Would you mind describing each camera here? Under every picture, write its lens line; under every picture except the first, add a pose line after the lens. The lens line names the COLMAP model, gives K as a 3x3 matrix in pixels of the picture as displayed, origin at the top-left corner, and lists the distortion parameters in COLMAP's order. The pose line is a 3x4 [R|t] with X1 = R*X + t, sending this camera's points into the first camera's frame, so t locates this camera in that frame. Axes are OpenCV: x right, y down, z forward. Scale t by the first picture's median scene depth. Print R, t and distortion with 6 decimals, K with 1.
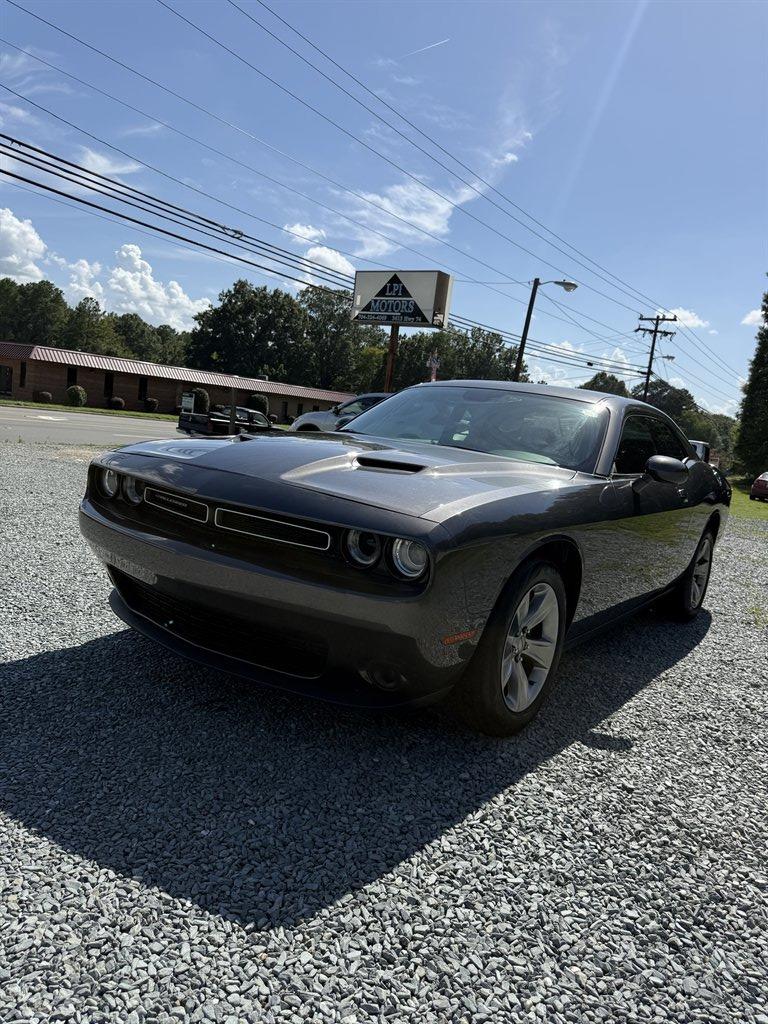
lens RADIAL K [[739.1, 0, 382.4], [0, 739.1, 514.7], [0, 0, 1]] dist [0.048100, -0.075140]
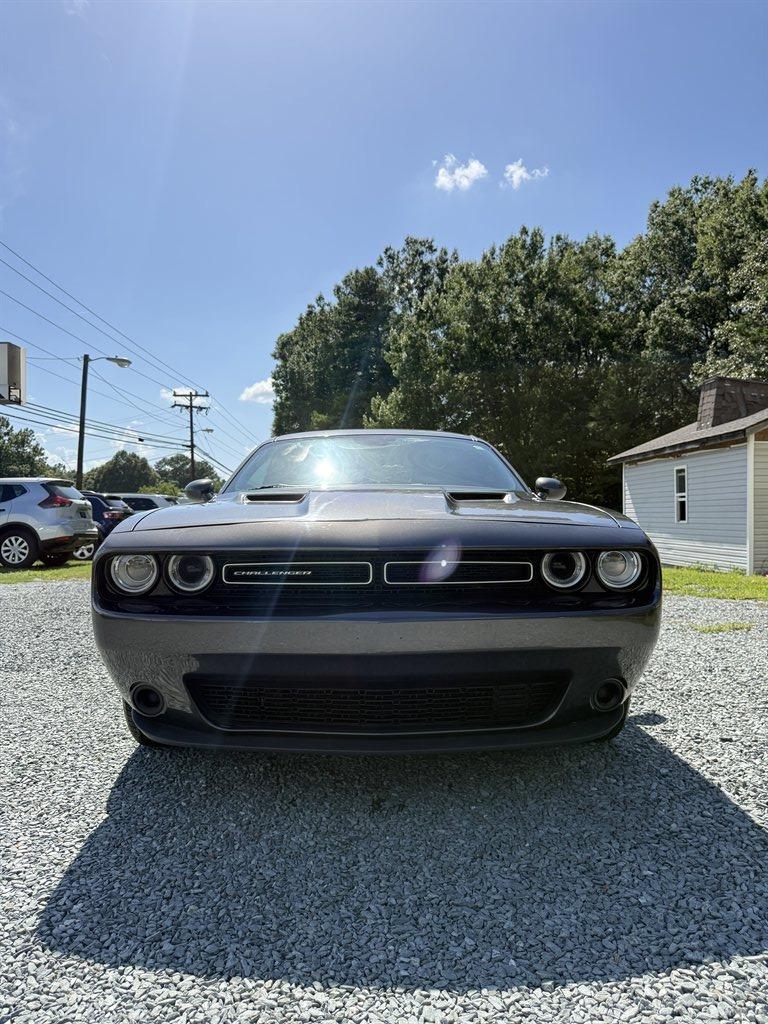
lens RADIAL K [[747.9, 0, 380.0], [0, 747.9, 511.8], [0, 0, 1]] dist [0.006102, -0.009502]
pose [[0.810937, -0.113007, 0.574118, -0.975002], [0.173623, 0.983456, -0.051661, -0.034059], [-0.558781, 0.141574, 0.817141, 0.403706]]
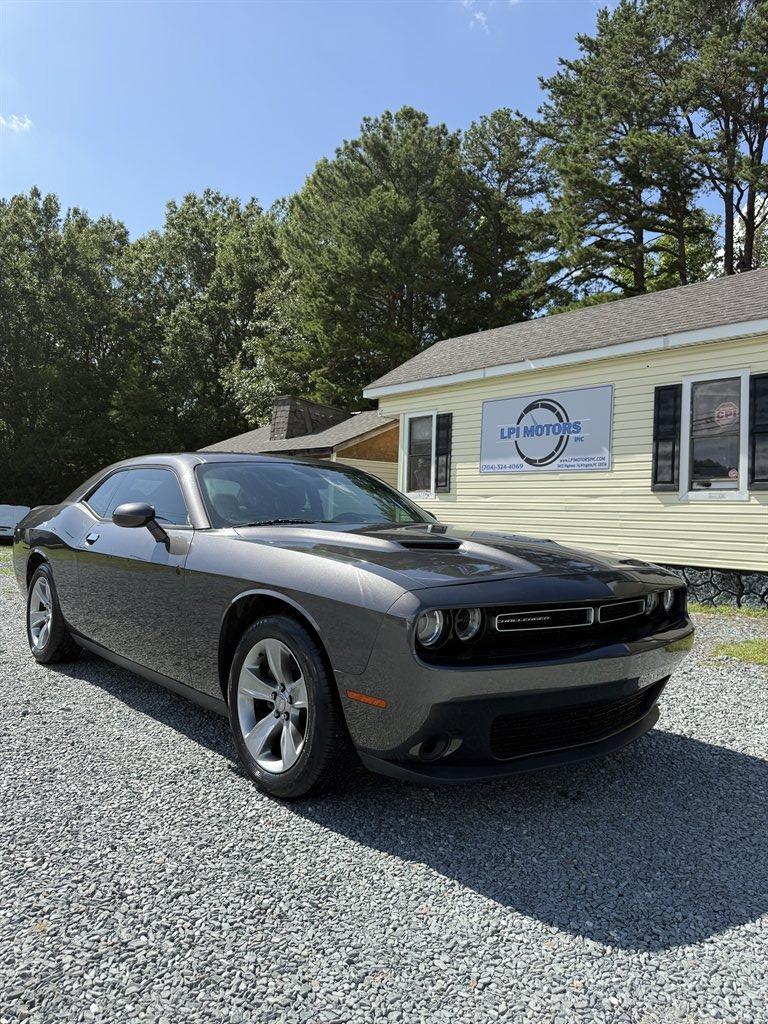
lens RADIAL K [[750.2, 0, 371.6], [0, 750.2, 519.4], [0, 0, 1]] dist [-0.001977, -0.004200]
pose [[0.279331, -0.110931, 0.953765, -1.809773], [0.123382, 0.989216, 0.078919, -0.367475], [-0.952235, 0.095633, 0.290006, 1.382844]]
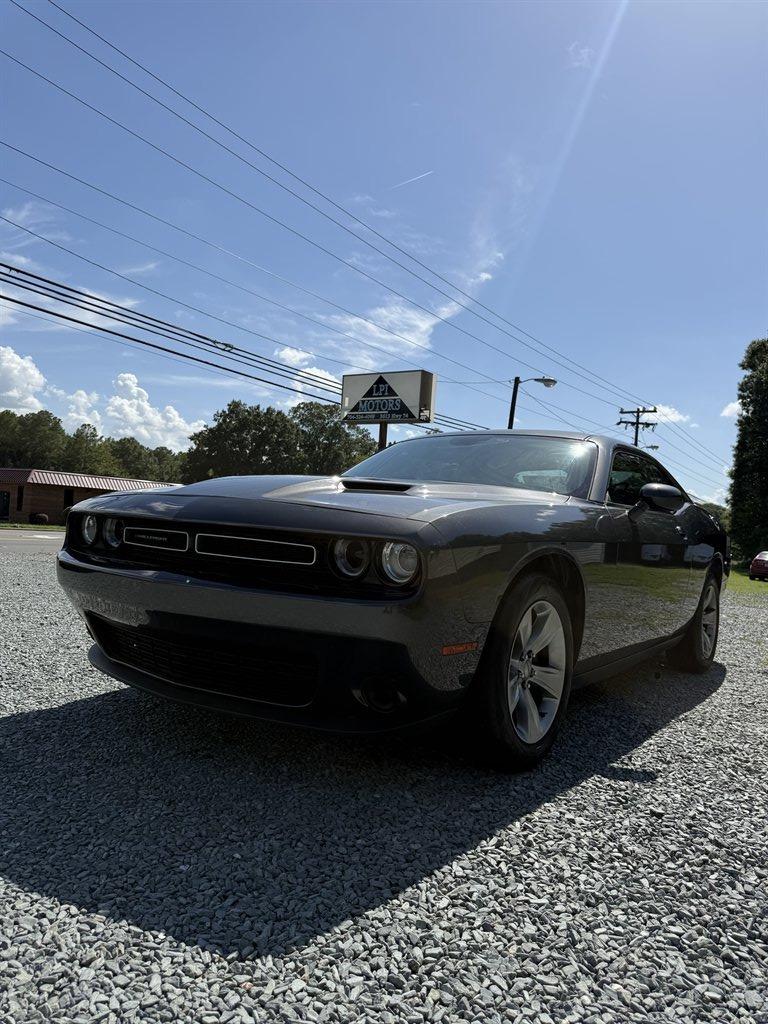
lens RADIAL K [[737.2, 0, 382.8], [0, 737.2, 511.8], [0, 0, 1]] dist [0.050795, -0.063042]
pose [[0.998497, -0.054225, 0.007923, 0.012762], [0.054801, 0.987676, -0.146605, 0.154072], [0.000124, 0.146819, 0.989163, 0.066105]]
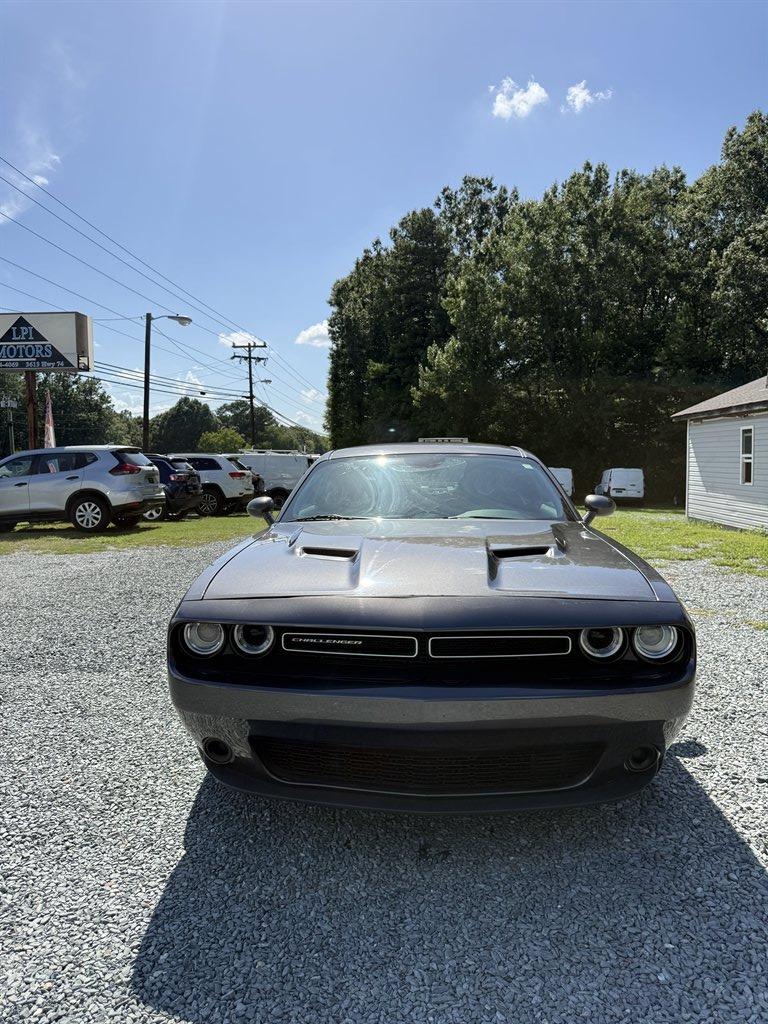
lens RADIAL K [[745.8, 0, 372.3], [0, 745.8, 506.2], [0, 0, 1]] dist [0.003674, -0.007184]
pose [[0.857139, -0.152624, 0.491954, -0.974841], [0.174617, 0.984636, 0.001236, -0.252627], [-0.484584, 0.084844, 0.870620, 0.299312]]
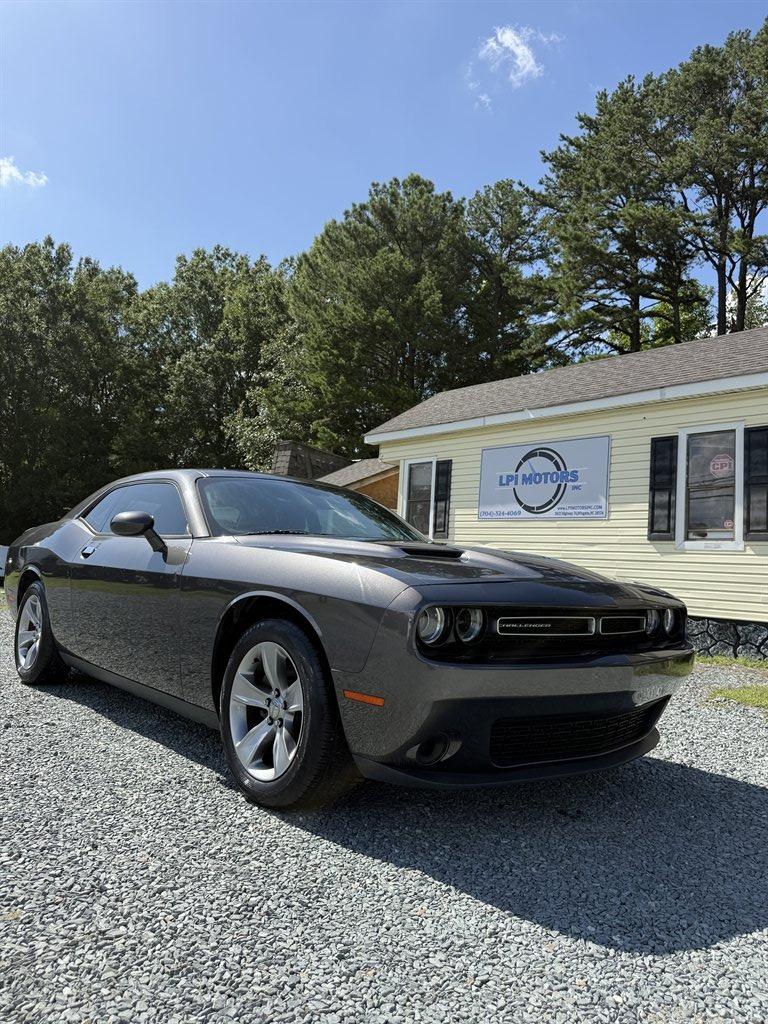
lens RADIAL K [[748.8, 0, 382.7], [0, 748.8, 516.0], [0, 0, 1]] dist [0.008469, -0.015073]
pose [[0.262590, -0.026202, 0.964552, -1.815626], [0.092129, 0.995745, 0.001968, -0.256867], [-0.960499, 0.088347, 0.263887, 1.407031]]
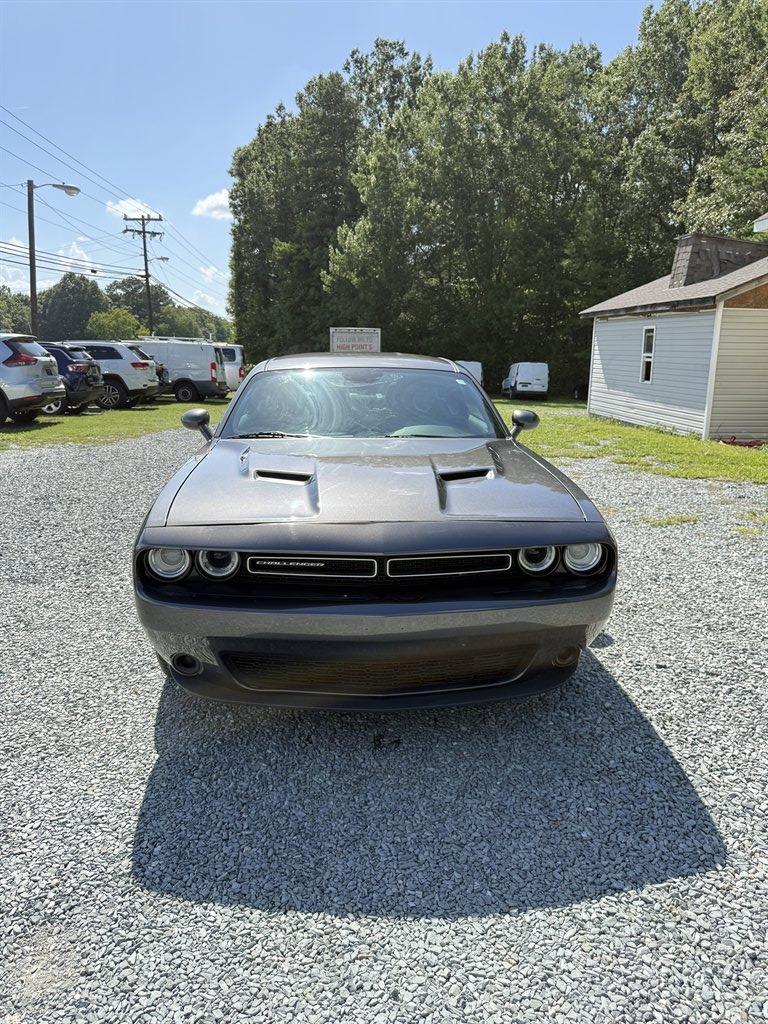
lens RADIAL K [[748.7, 0, 383.0], [0, 748.7, 508.4], [0, 0, 1]] dist [0.004016, -0.008718]
pose [[0.782529, -0.235656, 0.576295, -1.082562], [0.165427, 0.971029, 0.172441, -0.343159], [-0.600236, -0.039605, 0.798842, 0.277743]]
